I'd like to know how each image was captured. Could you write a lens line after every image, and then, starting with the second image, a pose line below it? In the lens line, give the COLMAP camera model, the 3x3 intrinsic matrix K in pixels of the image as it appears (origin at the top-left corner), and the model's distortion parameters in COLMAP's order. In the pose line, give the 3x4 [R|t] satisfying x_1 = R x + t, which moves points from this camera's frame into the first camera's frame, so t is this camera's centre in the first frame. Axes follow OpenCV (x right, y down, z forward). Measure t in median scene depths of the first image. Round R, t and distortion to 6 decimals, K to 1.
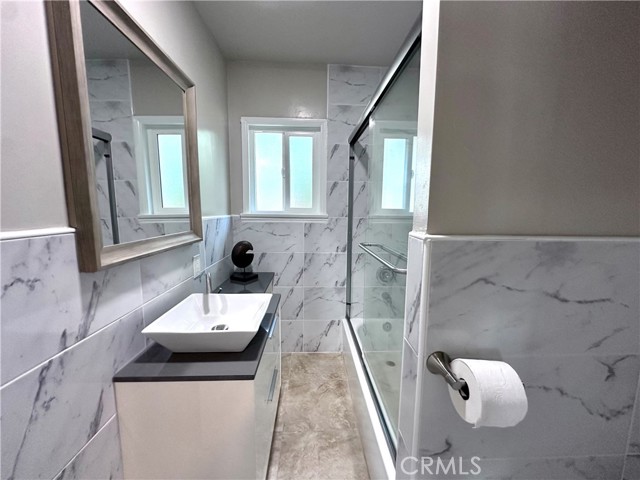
lens RADIAL K [[254.2, 0, 320.7], [0, 254.2, 238.5], [0, 0, 1]] dist [-0.006033, 0.000530]
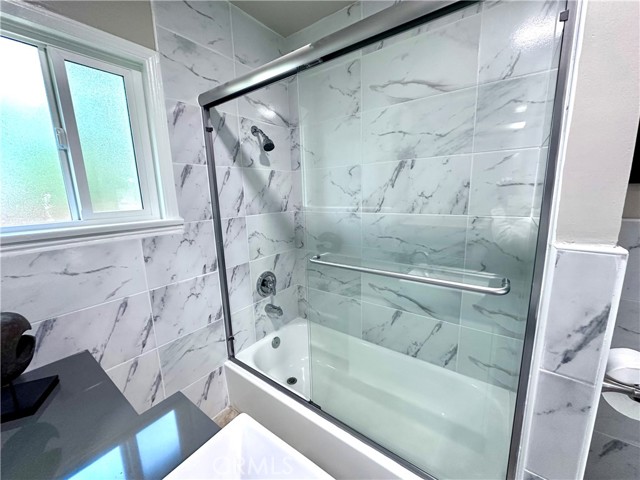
lens RADIAL K [[254.2, 0, 319.3], [0, 254.2, 238.2], [0, 0, 1]] dist [-0.006033, 0.000530]
pose [[0.629268, -0.169759, 0.758421, -0.241848], [0.126547, 0.985211, 0.115525, -0.078384], [-0.766816, 0.023279, 0.641444, 0.362001]]
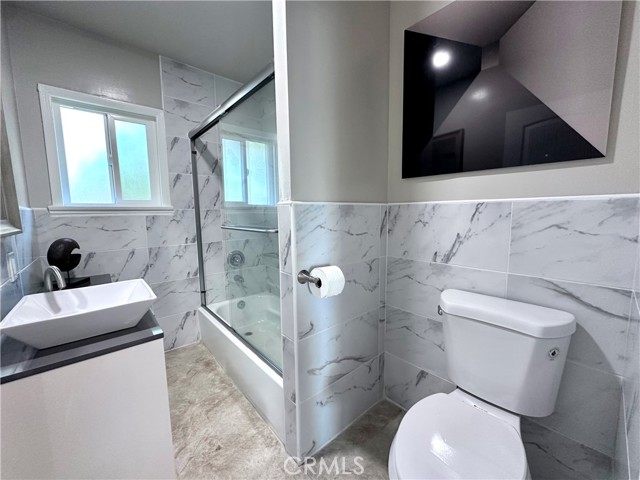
lens RADIAL K [[254.2, 0, 319.6], [0, 254.2, 238.4], [0, 0, 1]] dist [-0.006033, 0.000530]
pose [[0.780970, -0.088412, 0.618280, -0.151328], [0.094539, 0.995258, 0.022903, 0.062805], [-0.617373, 0.040565, 0.785624, -0.133253]]
